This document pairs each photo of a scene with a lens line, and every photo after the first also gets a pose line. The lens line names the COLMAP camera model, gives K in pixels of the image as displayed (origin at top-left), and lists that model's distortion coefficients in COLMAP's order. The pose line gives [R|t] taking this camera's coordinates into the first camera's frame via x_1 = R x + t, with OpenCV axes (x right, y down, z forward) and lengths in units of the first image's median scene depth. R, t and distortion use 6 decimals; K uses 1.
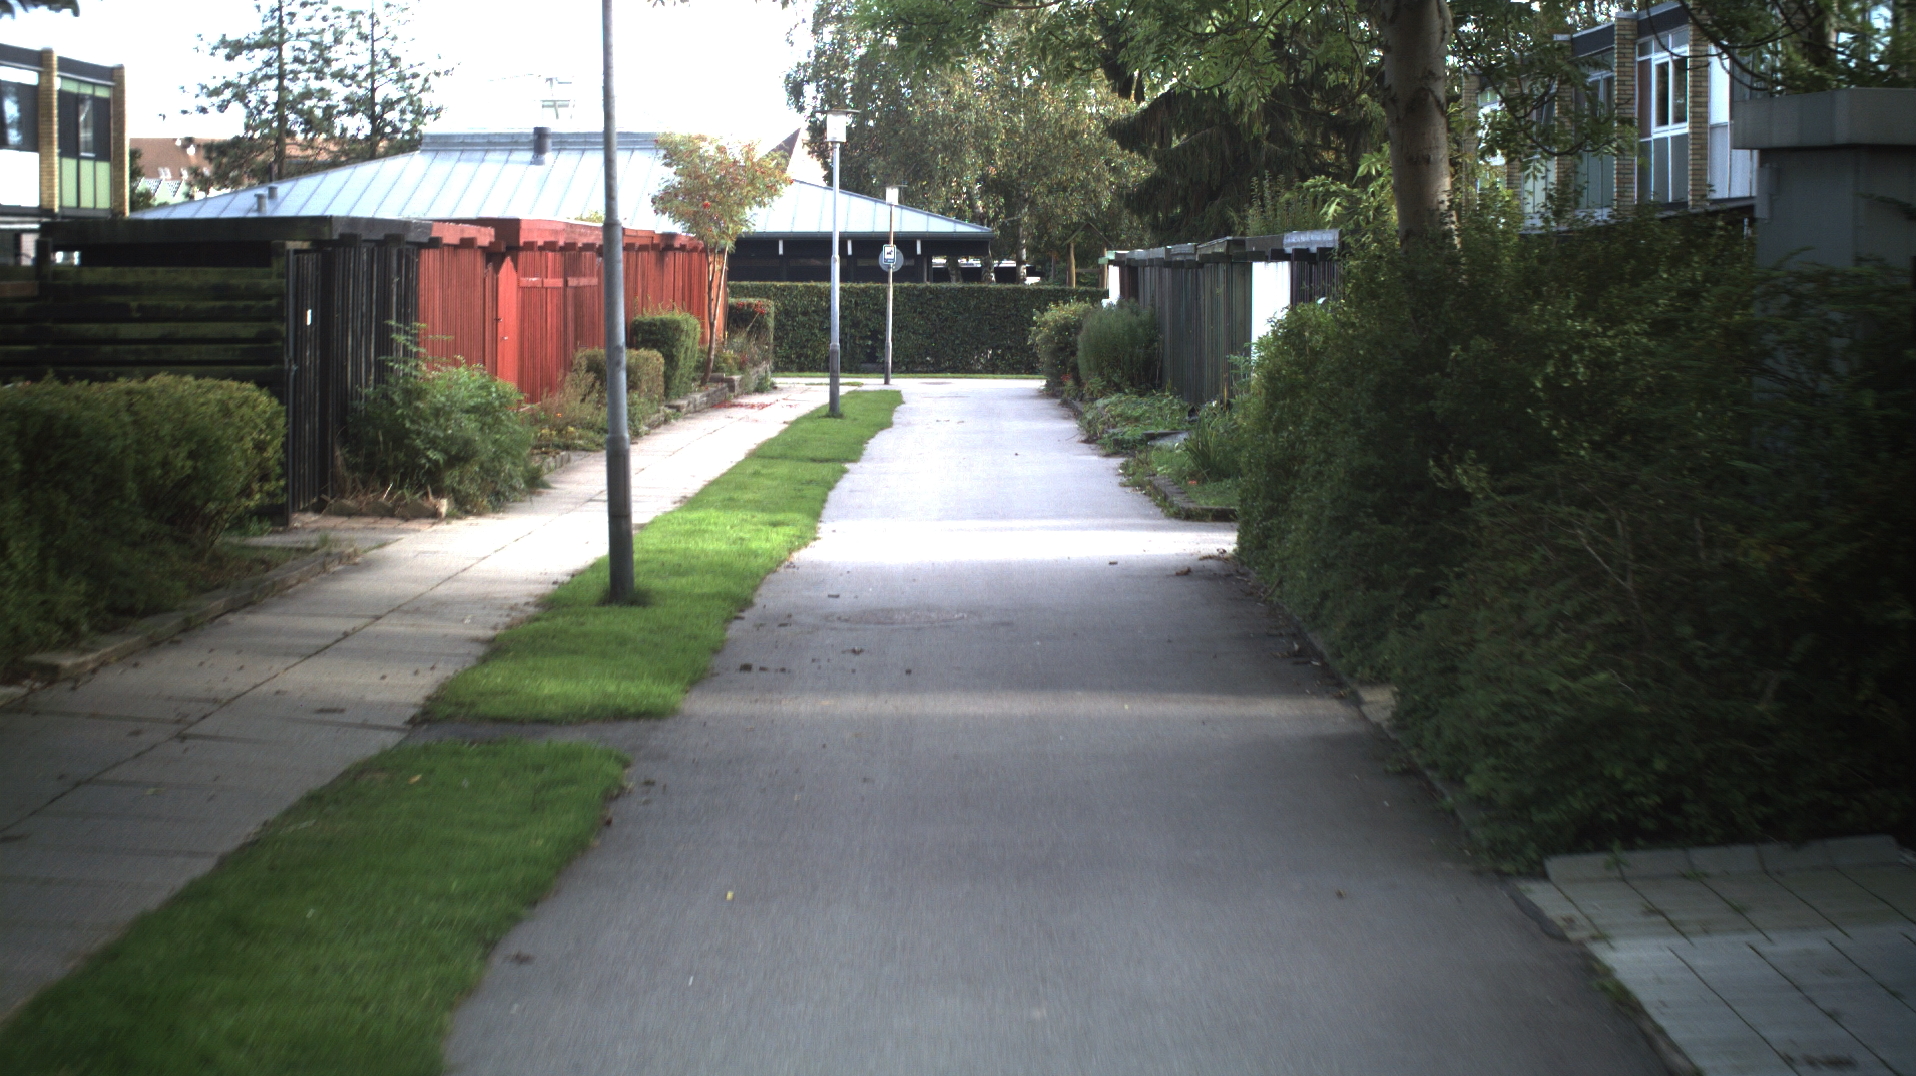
lens RADIAL K [[3795.3, 0, 958.0], [0, 3795.3, 538.0], [0, 0, 1]] dist [-0.257947, 0.090221]
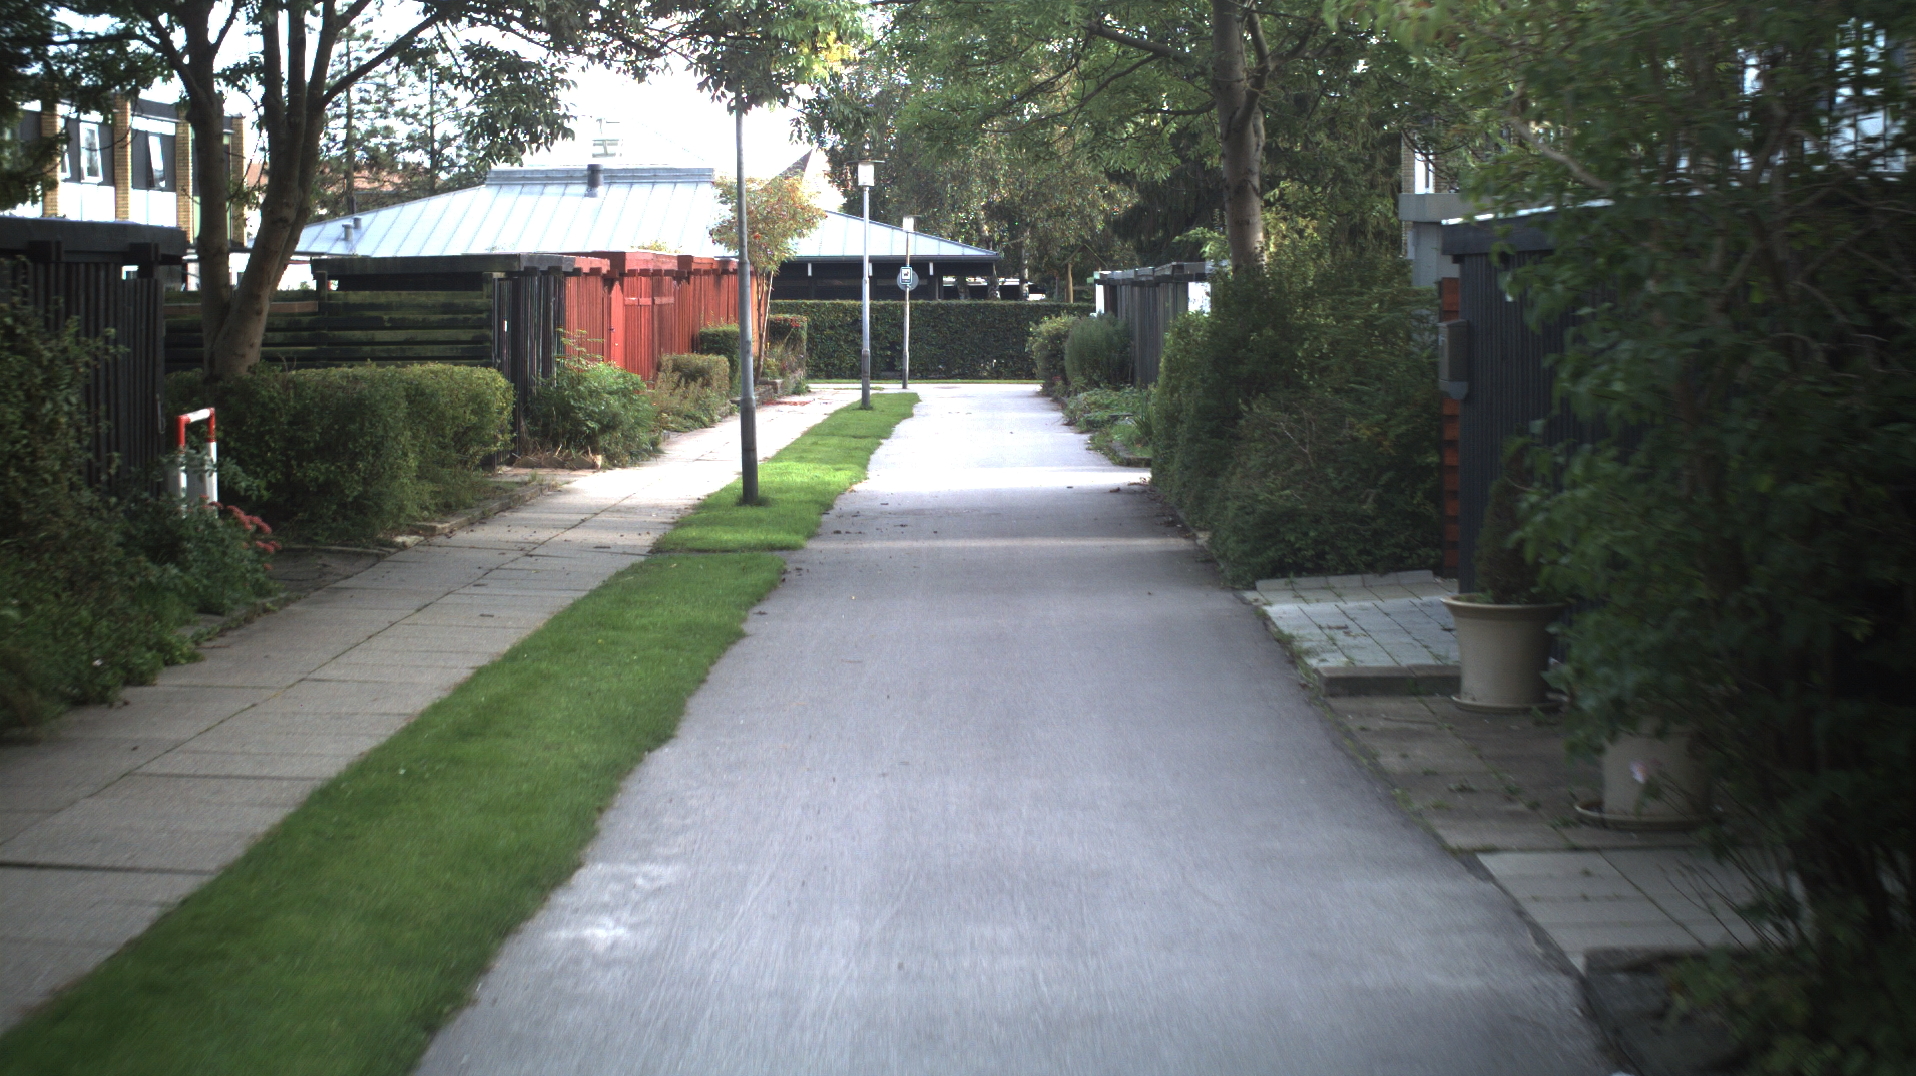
lens RADIAL K [[3795.3, 0, 958.0], [0, 3795.3, 538.0], [0, 0, 1]] dist [-0.257947, 0.090221]
pose [[0.999977, -0.006193, -0.002772, 0.000369], [0.006180, 0.999970, -0.004607, 0.012339], [0.002801, 0.004590, 0.999986, -0.180926]]
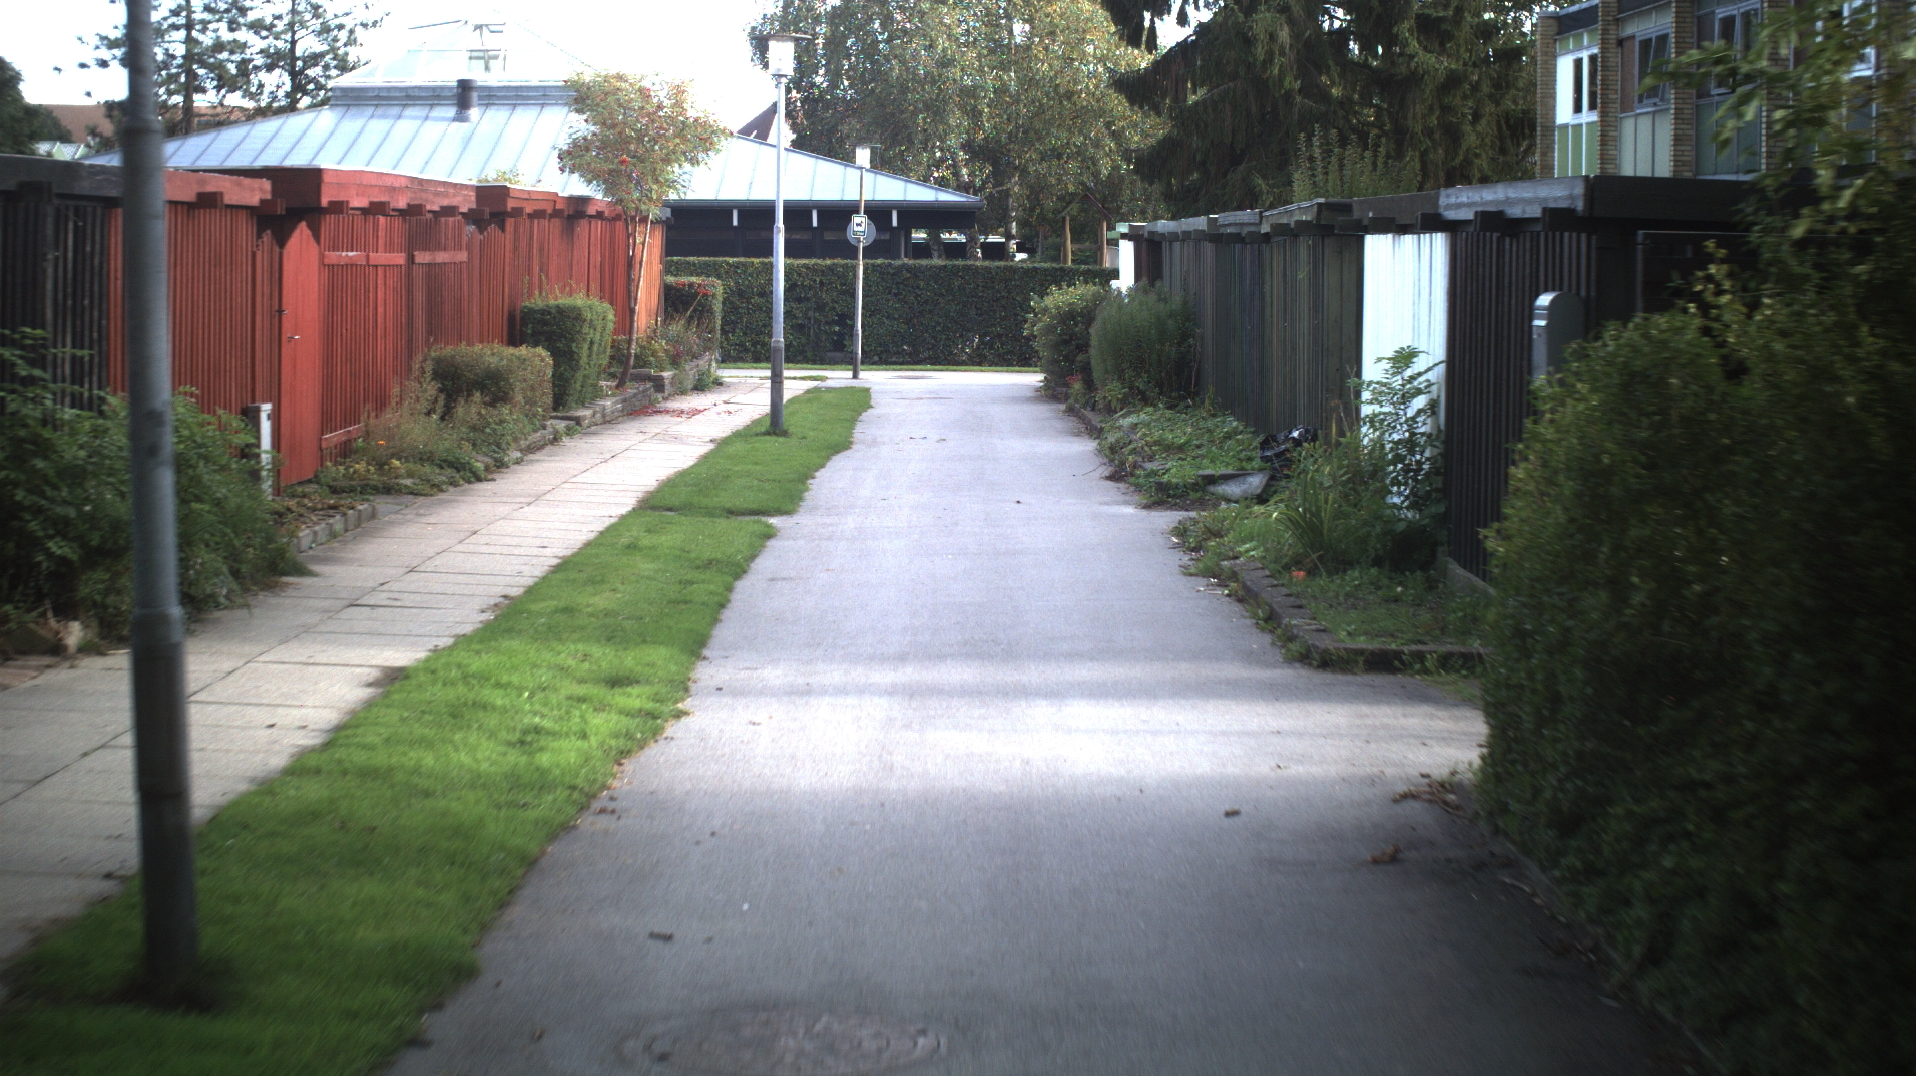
lens RADIAL K [[3795.3, 0, 958.0], [0, 3795.3, 538.0], [0, 0, 1]] dist [-0.257947, 0.090221]
pose [[0.999975, 0.005178, 0.004811, 0.000437], [-0.005209, 0.999966, 0.006356, -0.012537], [-0.004778, -0.006381, 0.999968, 0.181371]]
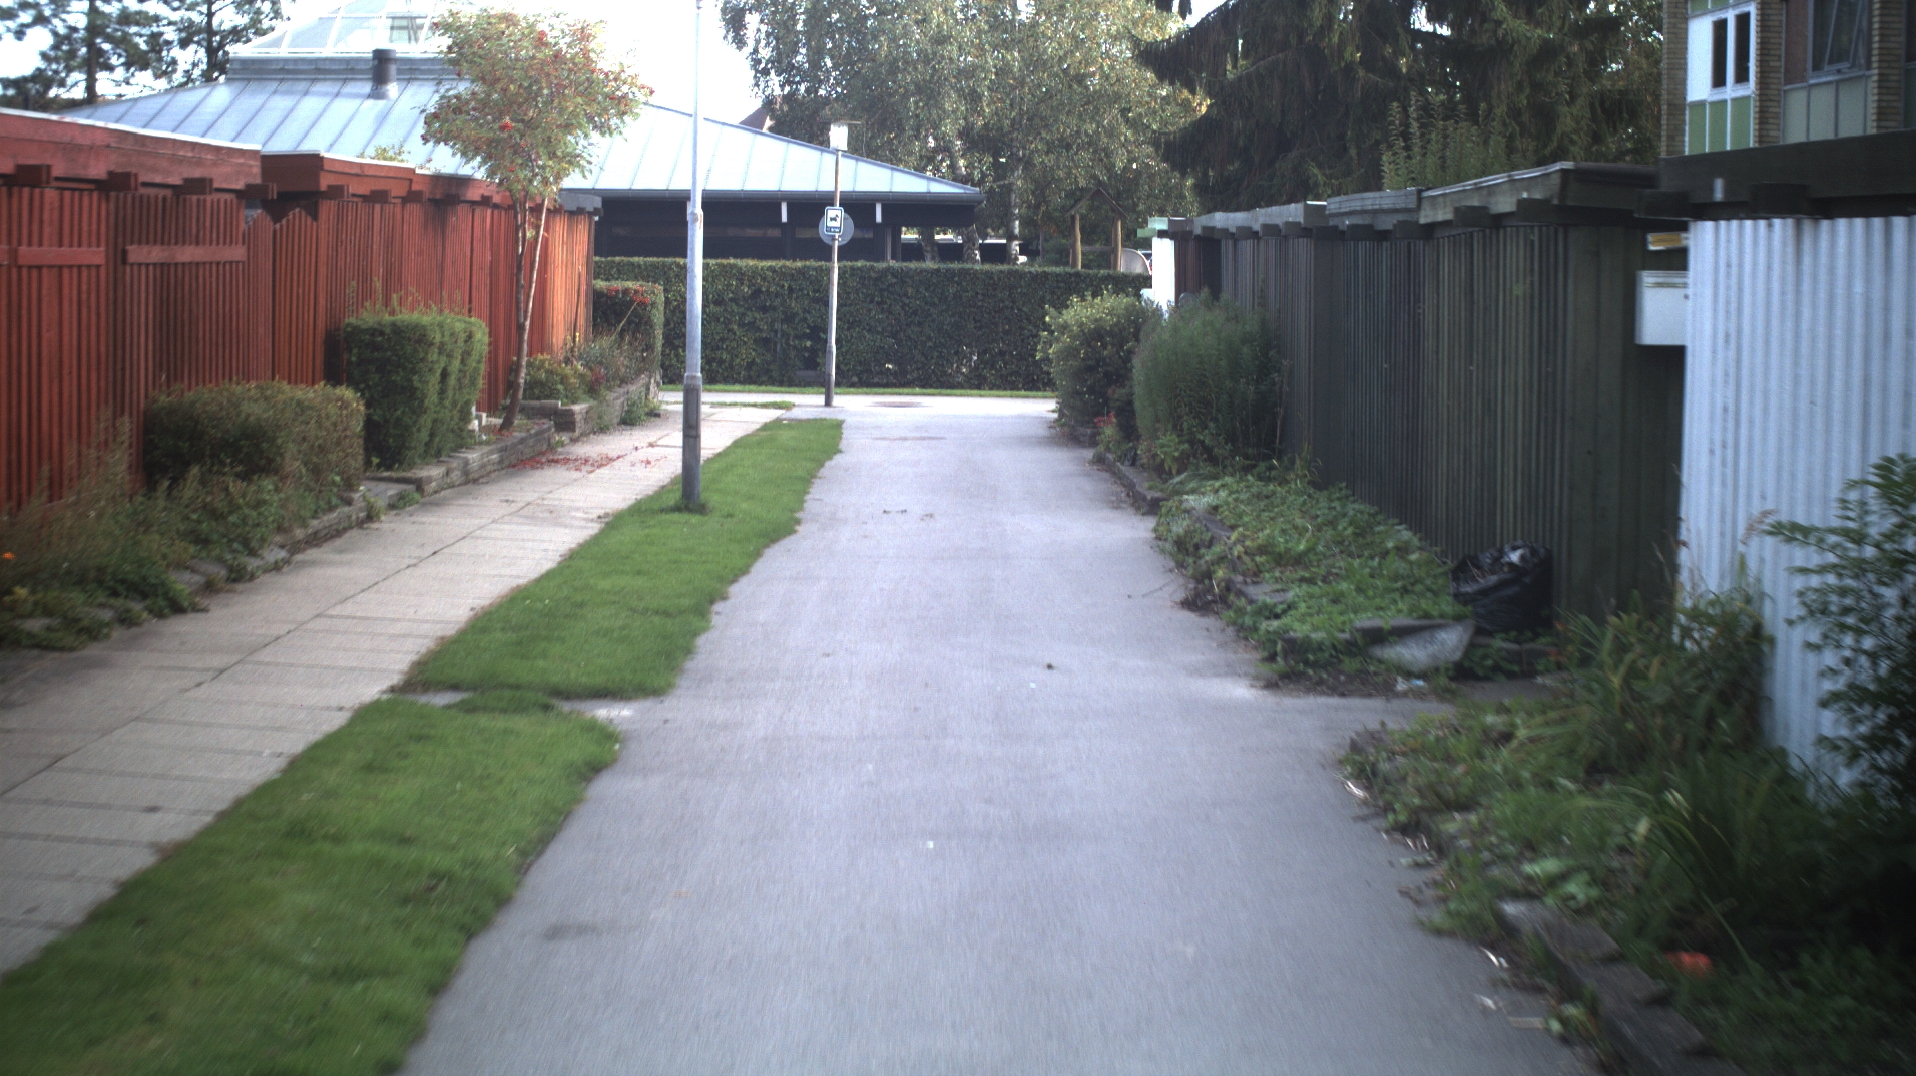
lens RADIAL K [[3795.3, 0, 958.0], [0, 3795.3, 538.0], [0, 0, 1]] dist [-0.257947, 0.090221]
pose [[0.999914, 0.011533, 0.006317, 0.001423], [-0.011568, 0.999918, 0.005504, -0.024581], [-0.006253, -0.005577, 0.999965, 0.362622]]
